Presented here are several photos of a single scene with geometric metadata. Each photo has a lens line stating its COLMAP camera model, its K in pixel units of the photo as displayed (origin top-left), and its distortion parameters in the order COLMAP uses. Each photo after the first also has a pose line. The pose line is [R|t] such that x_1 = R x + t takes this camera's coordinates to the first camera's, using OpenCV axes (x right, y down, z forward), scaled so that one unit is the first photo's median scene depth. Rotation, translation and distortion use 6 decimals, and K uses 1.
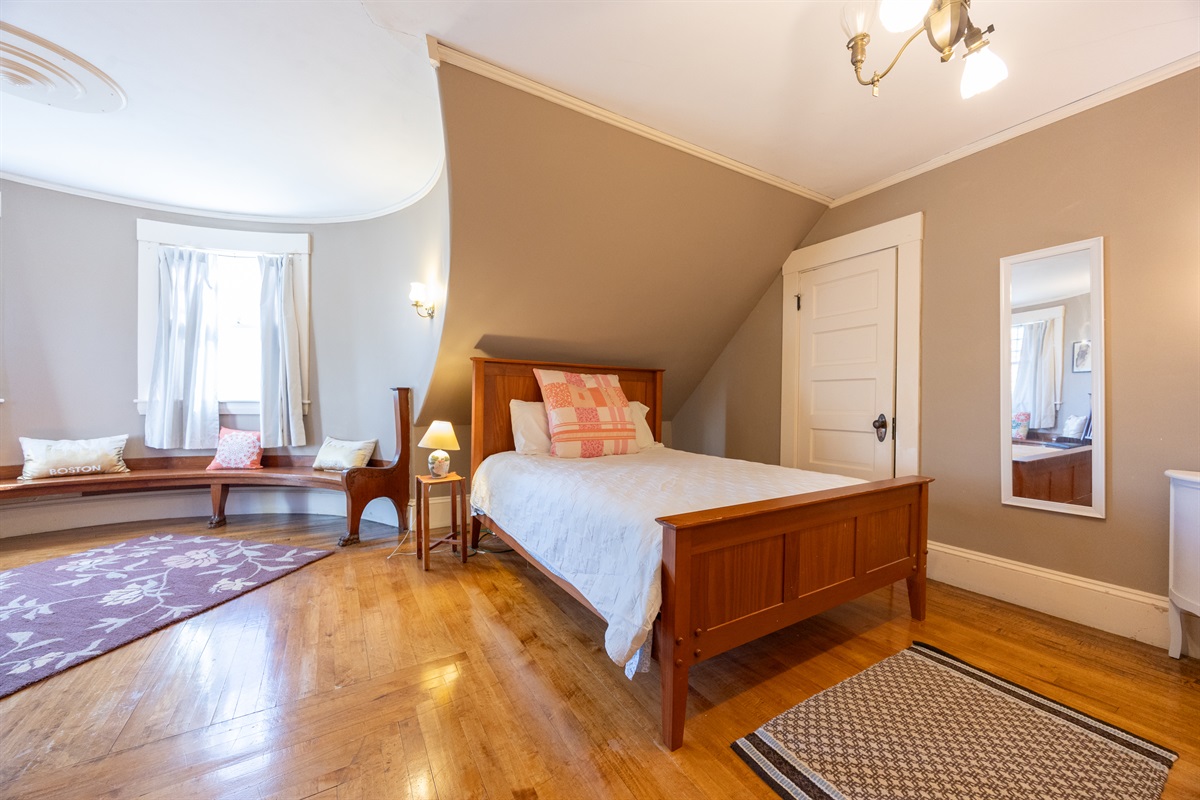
lens RADIAL K [[449.7, 0, 601.9], [0, 449.7, 400.1], [0, 0, 1]] dist [-0.000016, -0.000001]
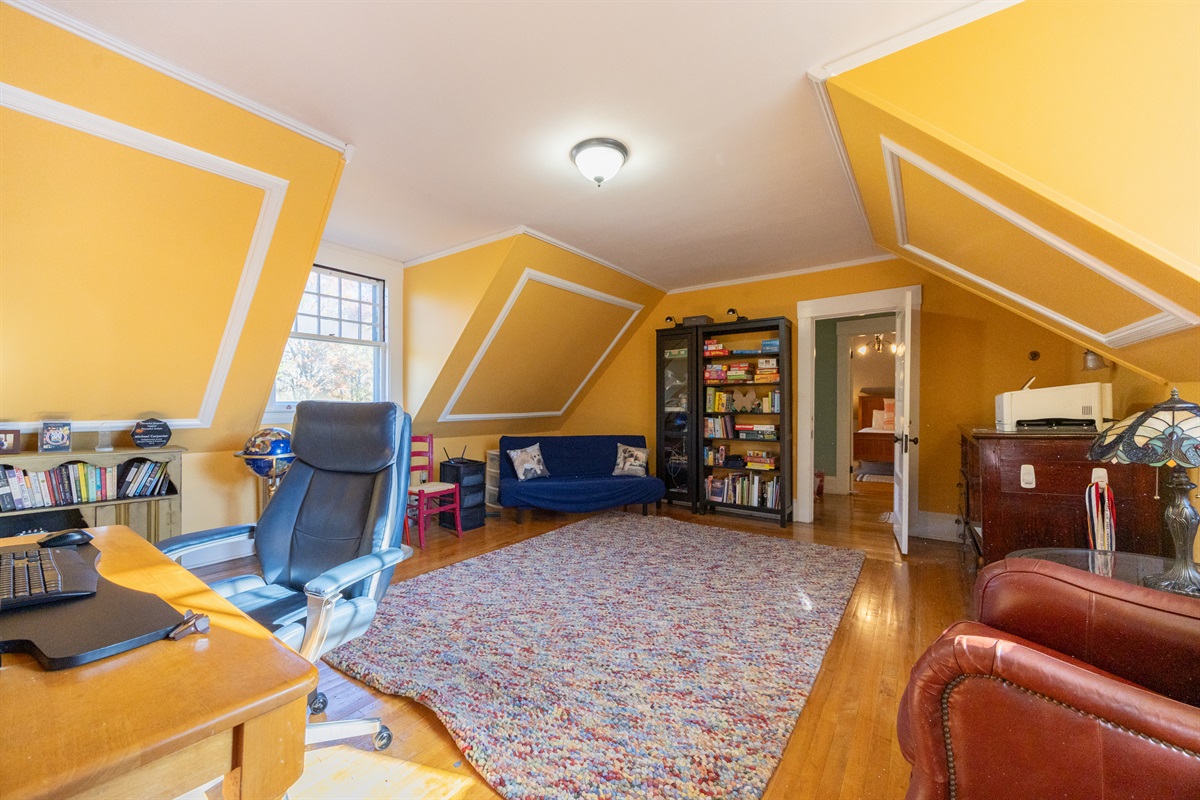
lens RADIAL K [[449.7, 0, 601.1], [0, 449.7, 403.3], [0, 0, 1]] dist [-0.000016, -0.000001]
pose [[0.394429, -0.009411, -0.918878, 1.751151], [-0.000767, 0.999944, -0.010571, -0.009305], [0.918926, 0.004874, 0.394399, -1.730653]]
